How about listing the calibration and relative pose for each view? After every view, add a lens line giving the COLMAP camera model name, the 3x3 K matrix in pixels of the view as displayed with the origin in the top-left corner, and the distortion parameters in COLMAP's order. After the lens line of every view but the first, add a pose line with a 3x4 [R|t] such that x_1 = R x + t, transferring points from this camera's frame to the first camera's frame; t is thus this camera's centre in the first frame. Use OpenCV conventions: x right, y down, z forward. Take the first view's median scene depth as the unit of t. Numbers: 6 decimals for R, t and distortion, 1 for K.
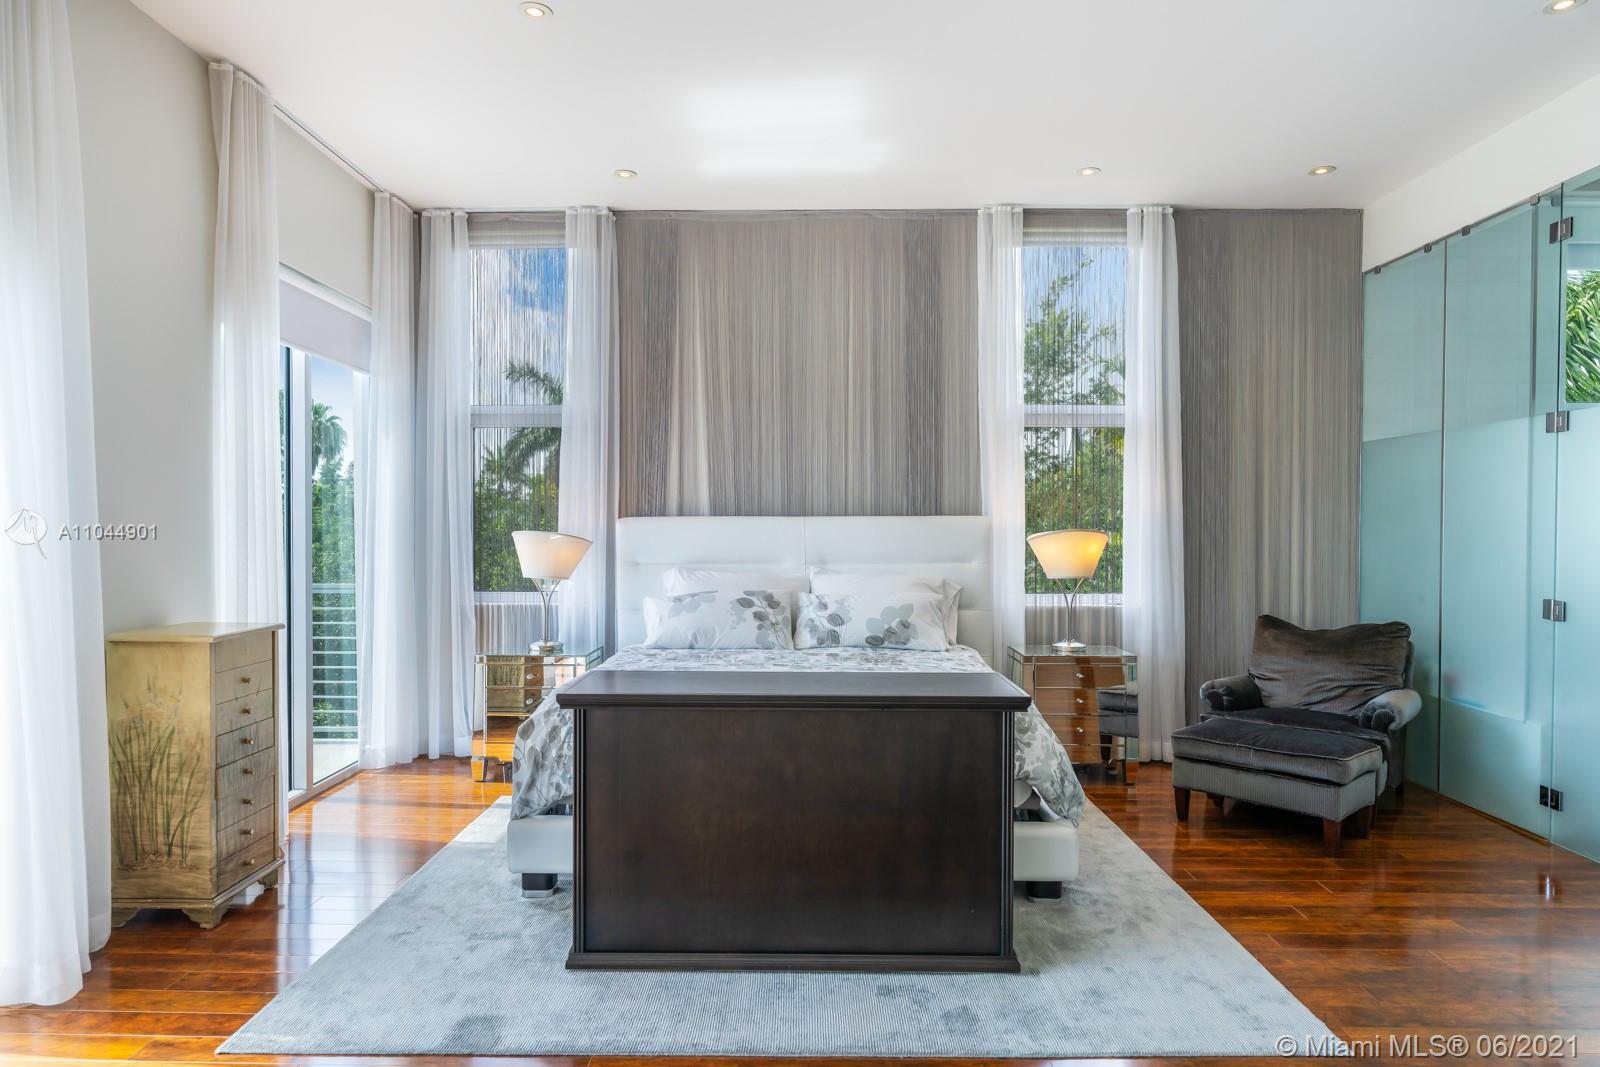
lens RADIAL K [[964.3, 0, 793.8], [0, 964.3, 526.2], [0, 0, 1]] dist [-0.001462, 0.000023]
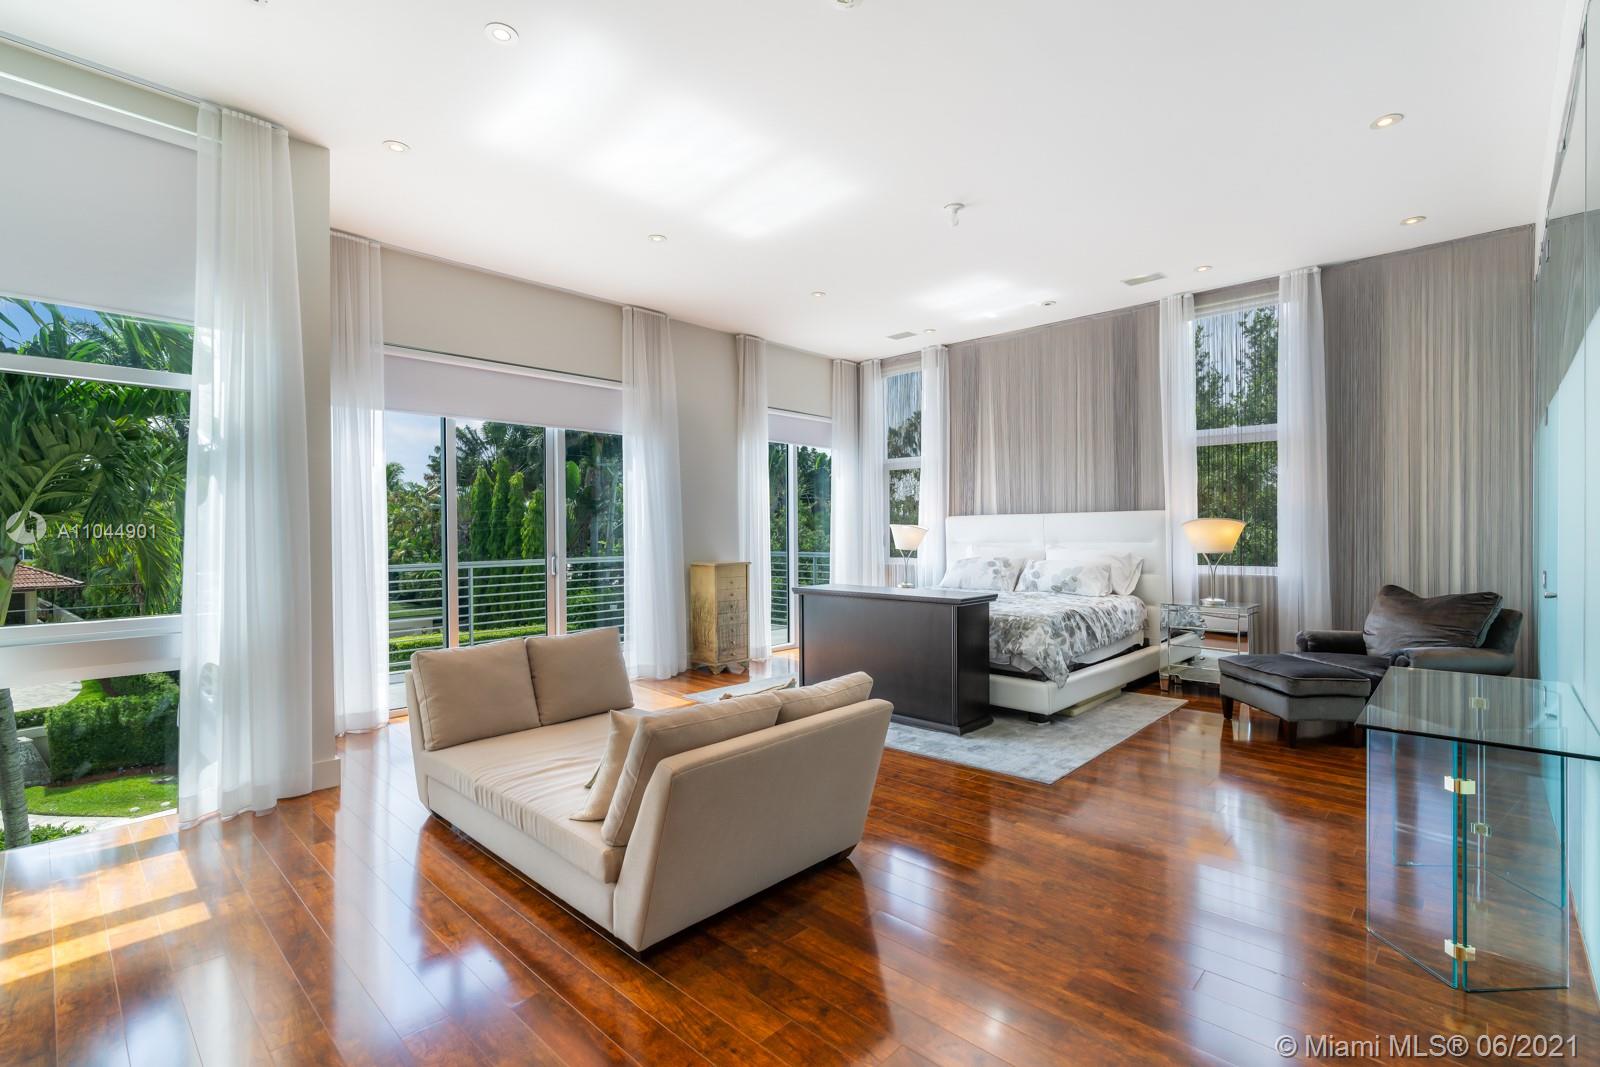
lens RADIAL K [[715.7, 0, 795.8], [0, 715.7, 532.7], [0, 0, 1]] dist [-0.010142, 0.004373]
pose [[0.738895, -0.004504, -0.673806, 0.516333], [0.008425, 0.999961, 0.002554, 0.015601], [0.673768, -0.007564, 0.738904, -0.175647]]
